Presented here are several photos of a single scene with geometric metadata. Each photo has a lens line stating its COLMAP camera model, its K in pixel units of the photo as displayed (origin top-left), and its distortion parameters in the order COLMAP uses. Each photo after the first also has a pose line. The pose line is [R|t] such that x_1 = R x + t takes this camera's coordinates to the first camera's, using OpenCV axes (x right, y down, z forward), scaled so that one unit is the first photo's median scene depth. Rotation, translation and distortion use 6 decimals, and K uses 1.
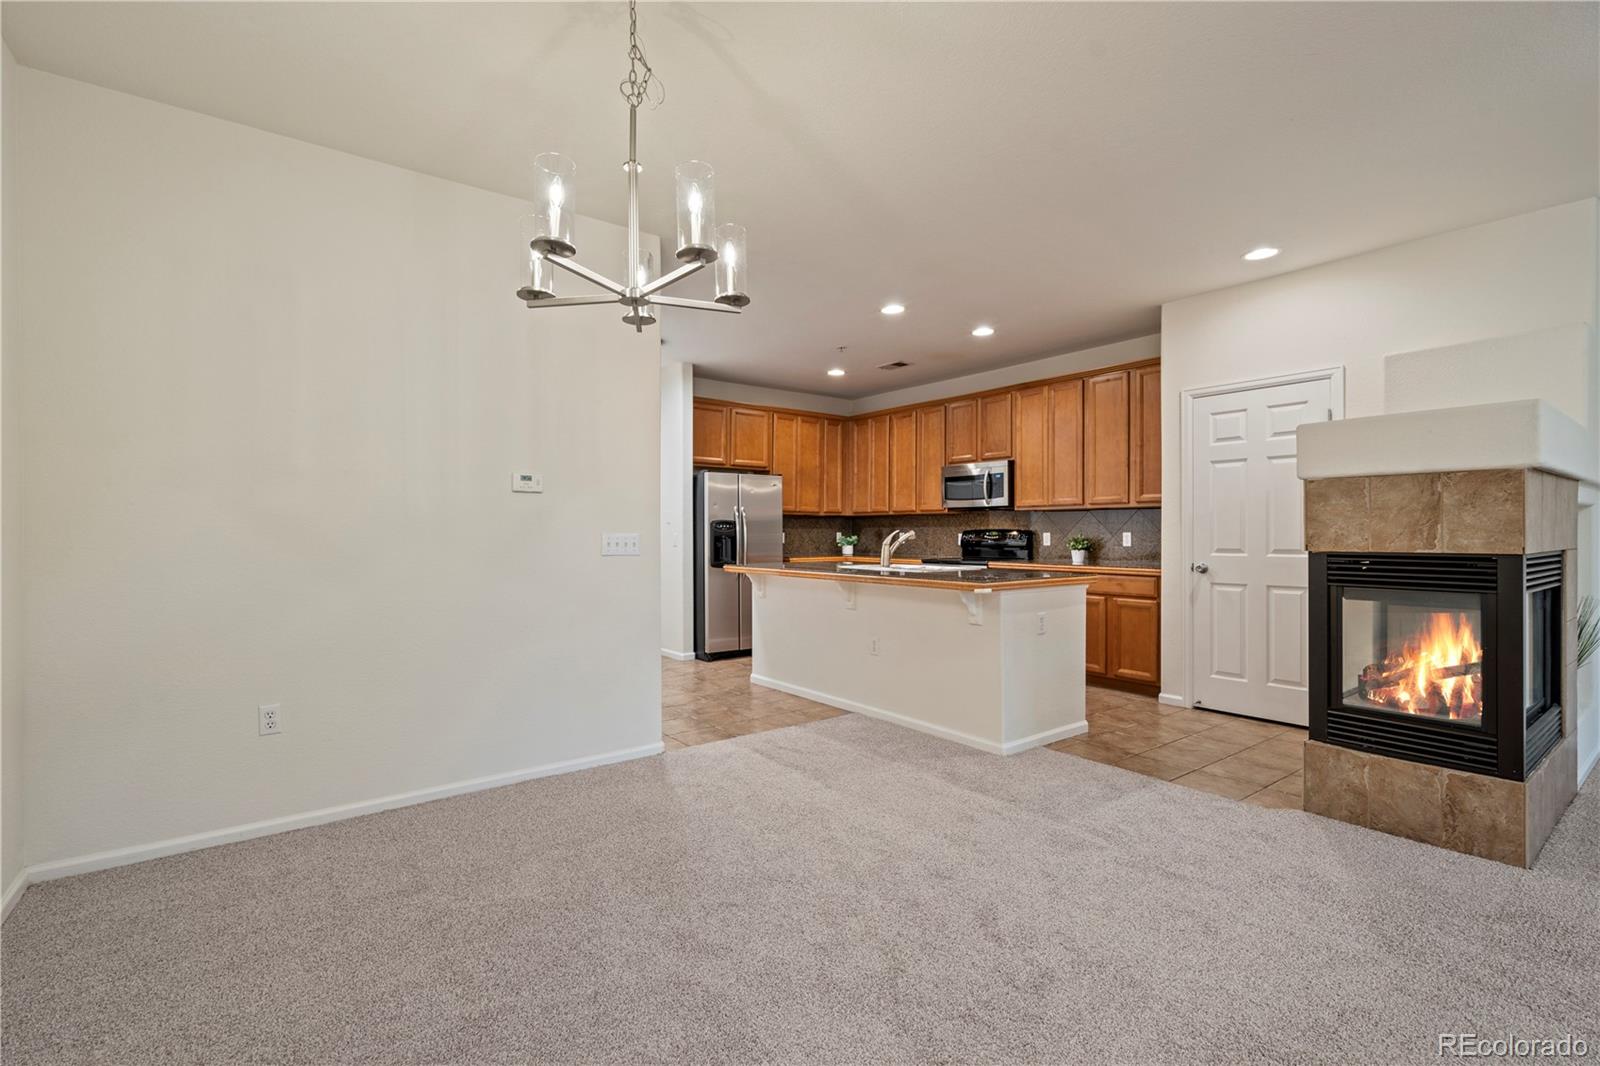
lens RADIAL K [[723.3, 0, 800.0], [0, 723.3, 533.0], [0, 0, 1]] dist [-0.000261, 0.000027]
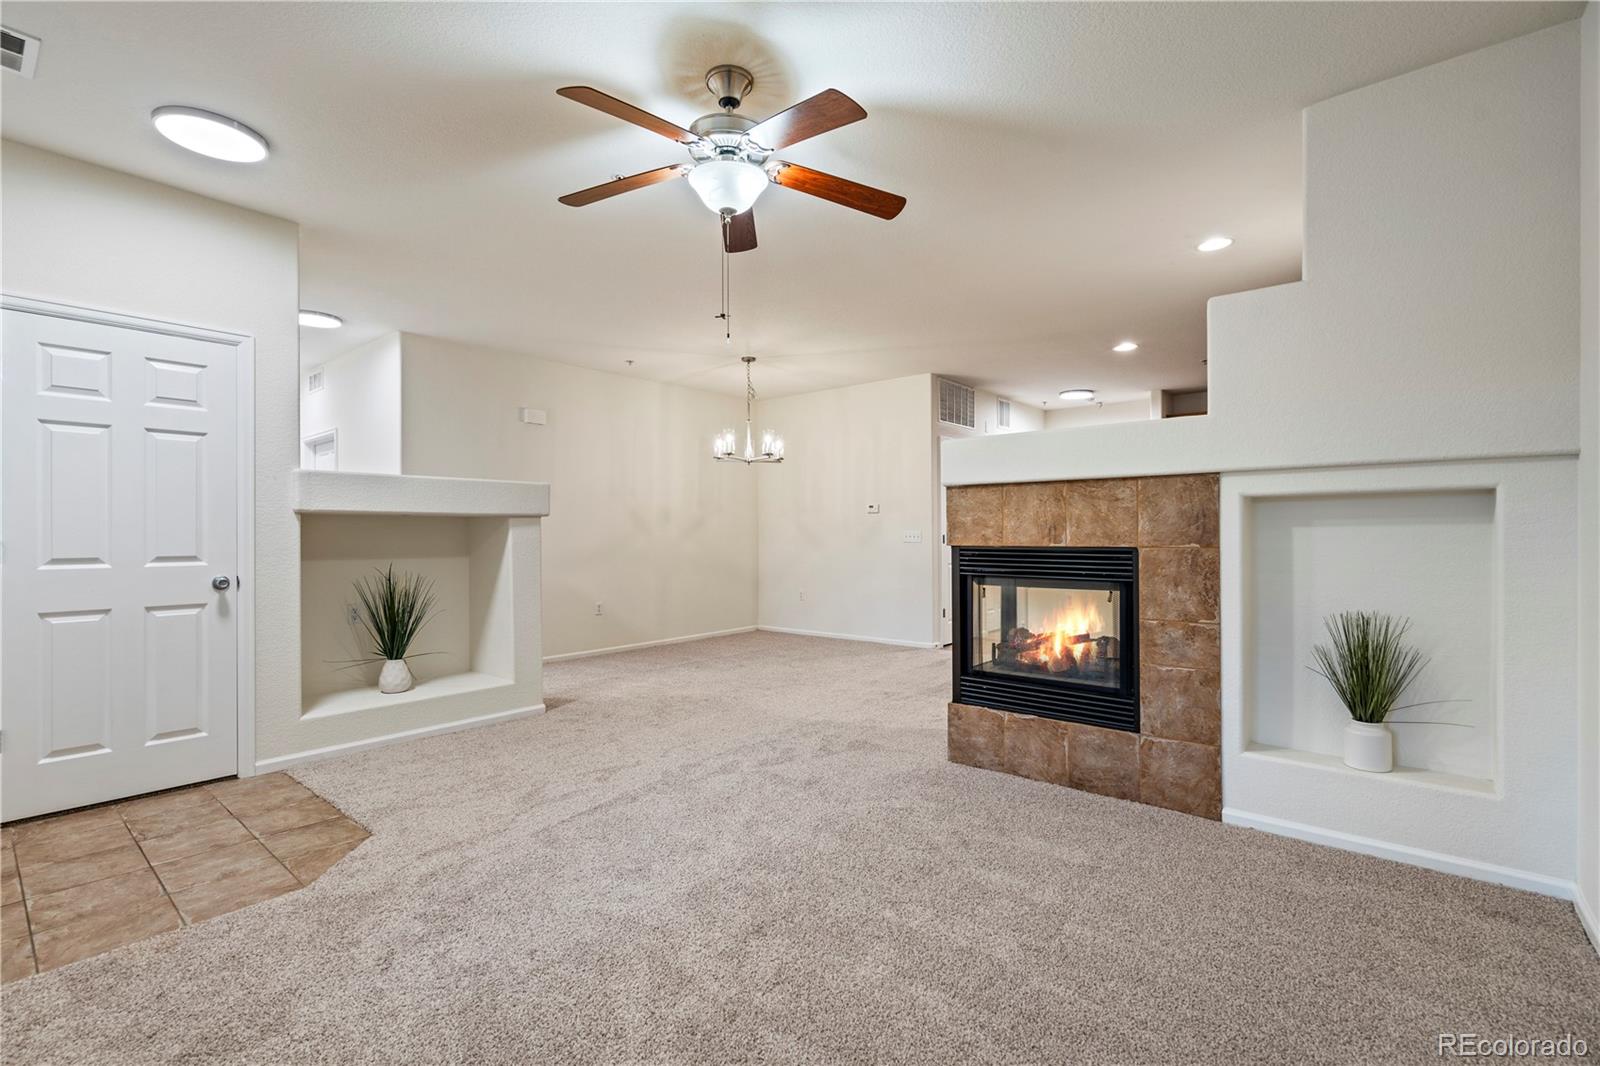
lens RADIAL K [[716.4, 0, 794.7], [0, 716.4, 530.6], [0, 0, 1]] dist [-0.001698, 0.000050]
pose [[0.213072, -0.002169, -0.977034, 0.892759], [0.002772, 0.999995, -0.001615, 0.000477], [0.977033, -0.002364, 0.213077, 0.148364]]
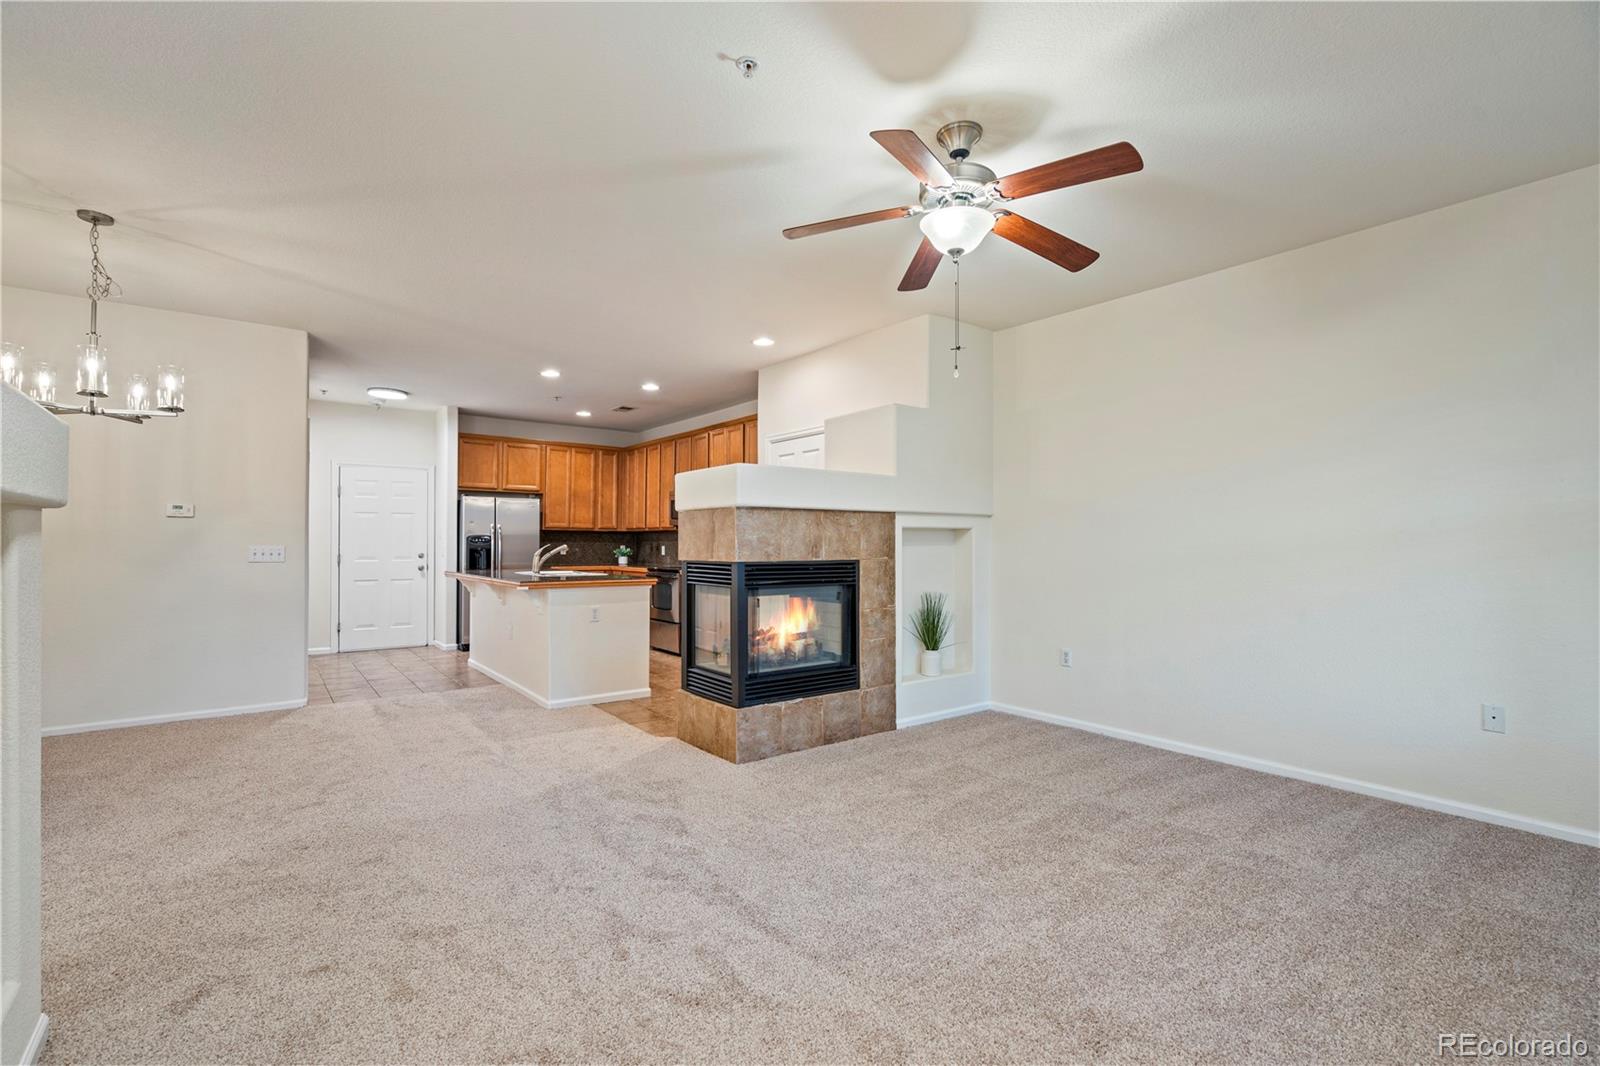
lens RADIAL K [[716.4, 0, 794.7], [0, 716.4, 530.6], [0, 0, 1]] dist [-0.001698, 0.000050]
pose [[0.999994, 0.002869, -0.002029, 0.427969], [-0.002910, 0.999784, -0.020589, -0.002215], [0.001969, 0.020595, 0.999786, -0.206830]]
